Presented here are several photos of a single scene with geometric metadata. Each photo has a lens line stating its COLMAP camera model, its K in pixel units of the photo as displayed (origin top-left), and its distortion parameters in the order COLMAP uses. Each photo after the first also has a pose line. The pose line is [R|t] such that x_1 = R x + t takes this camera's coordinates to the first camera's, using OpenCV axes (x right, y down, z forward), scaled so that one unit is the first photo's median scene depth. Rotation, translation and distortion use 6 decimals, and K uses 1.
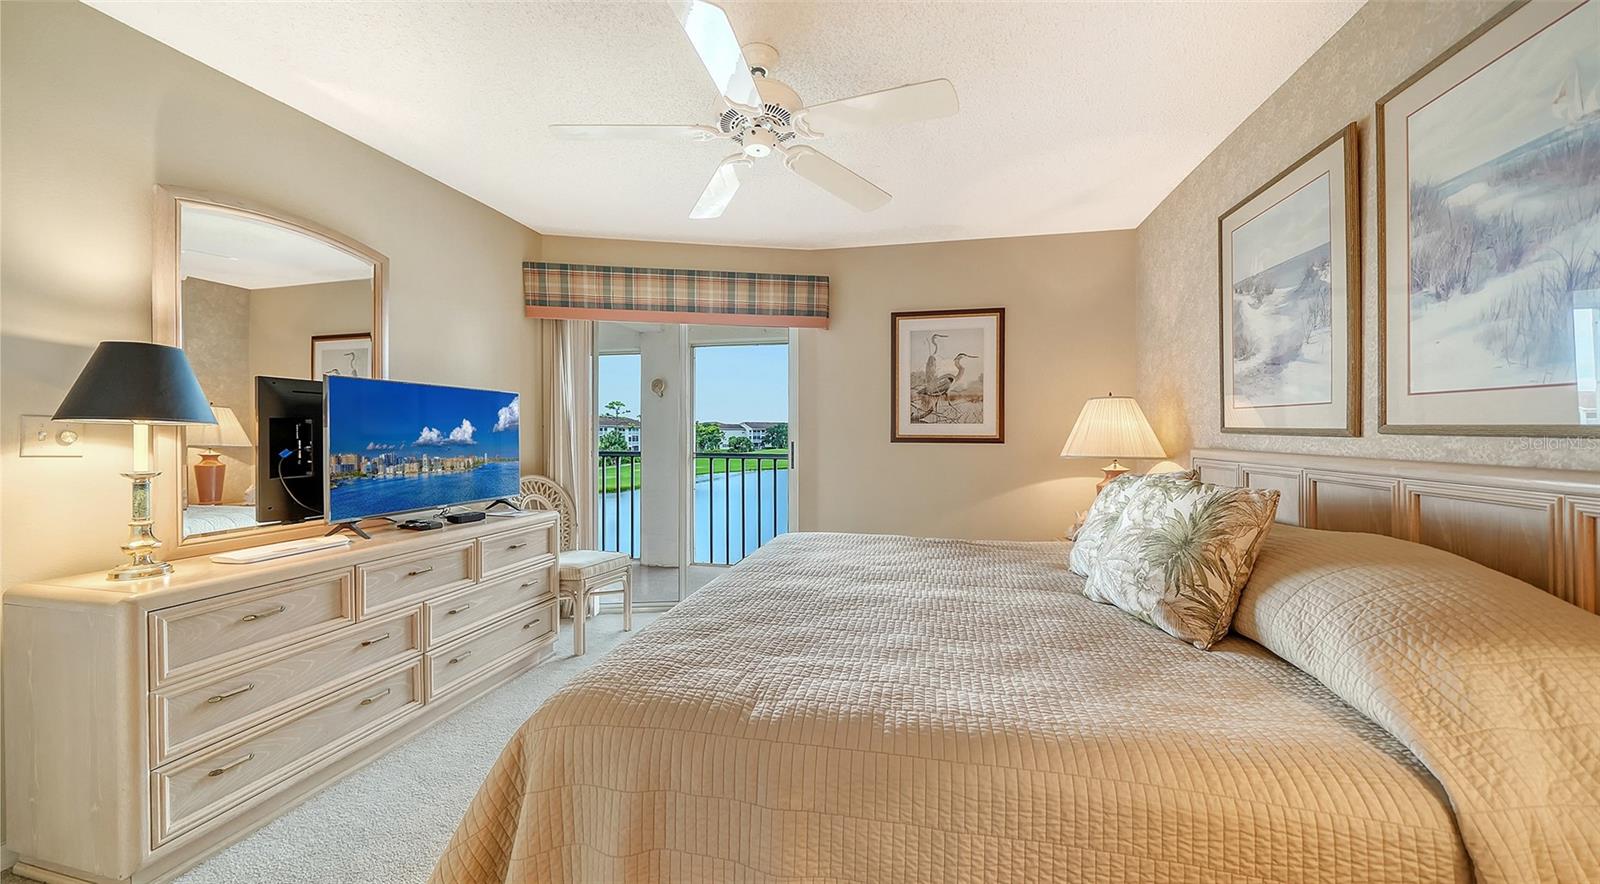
lens RADIAL K [[569.0, 0, 802.1], [0, 569.0, 424.2], [0, 0, 1]] dist [-0.001850, -0.000212]
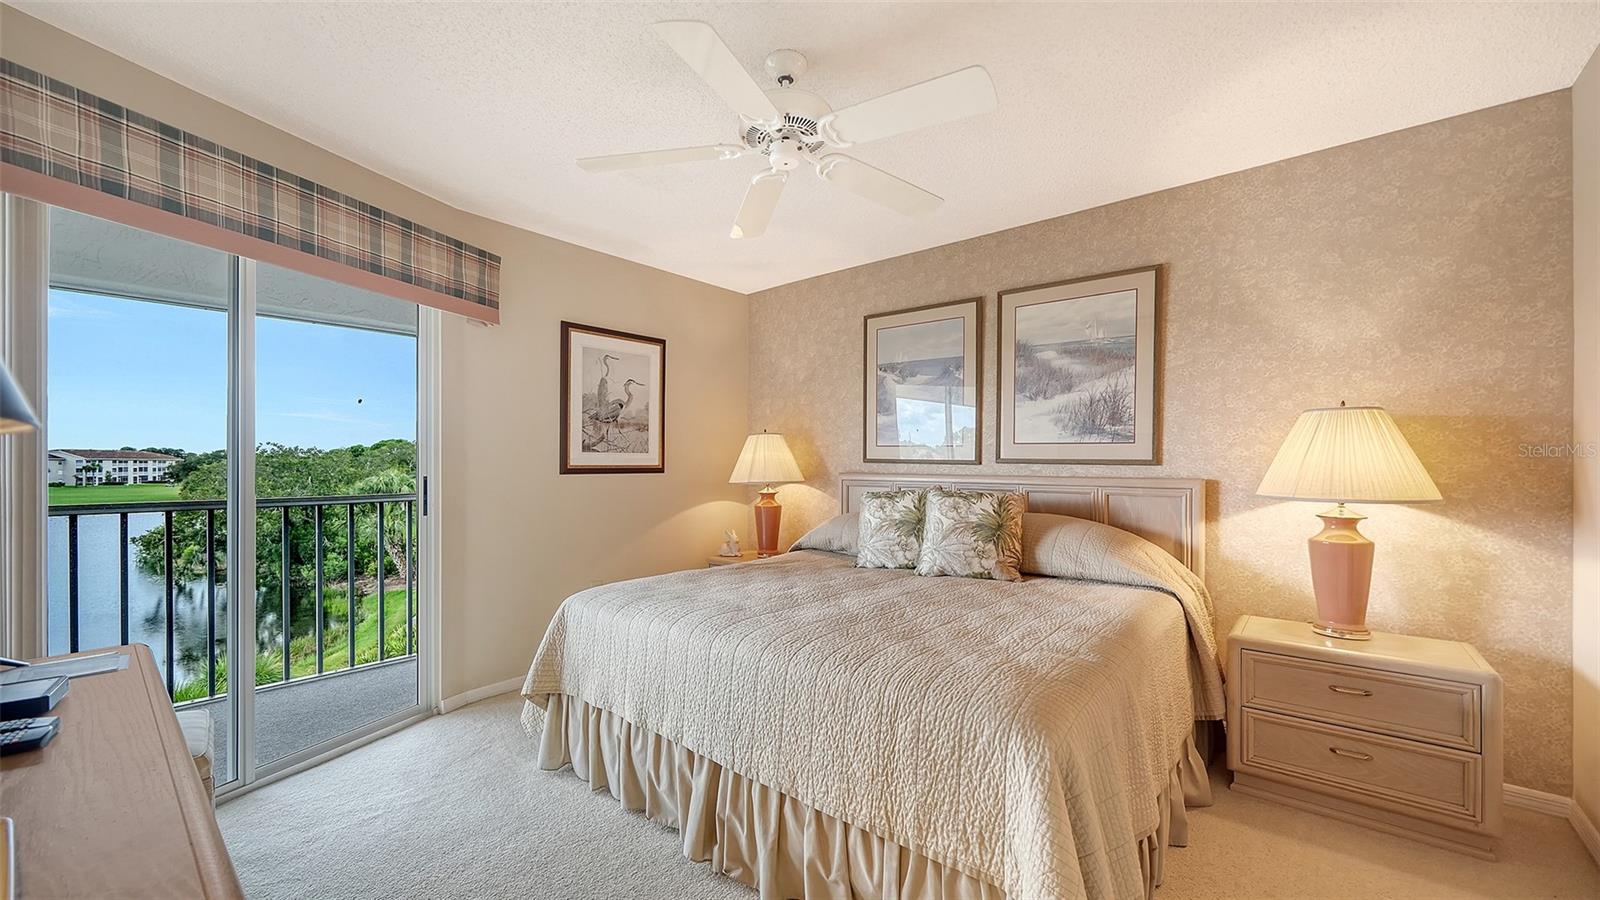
lens RADIAL K [[612.1, 0, 812.4], [0, 612.1, 456.9], [0, 0, 1]] dist [-0.001554, -0.000210]
pose [[0.464911, 0.006300, 0.885335, -0.493379], [-0.012975, 0.999916, -0.000301, 0.002158], [-0.885262, -0.011347, 0.464953, 0.254682]]
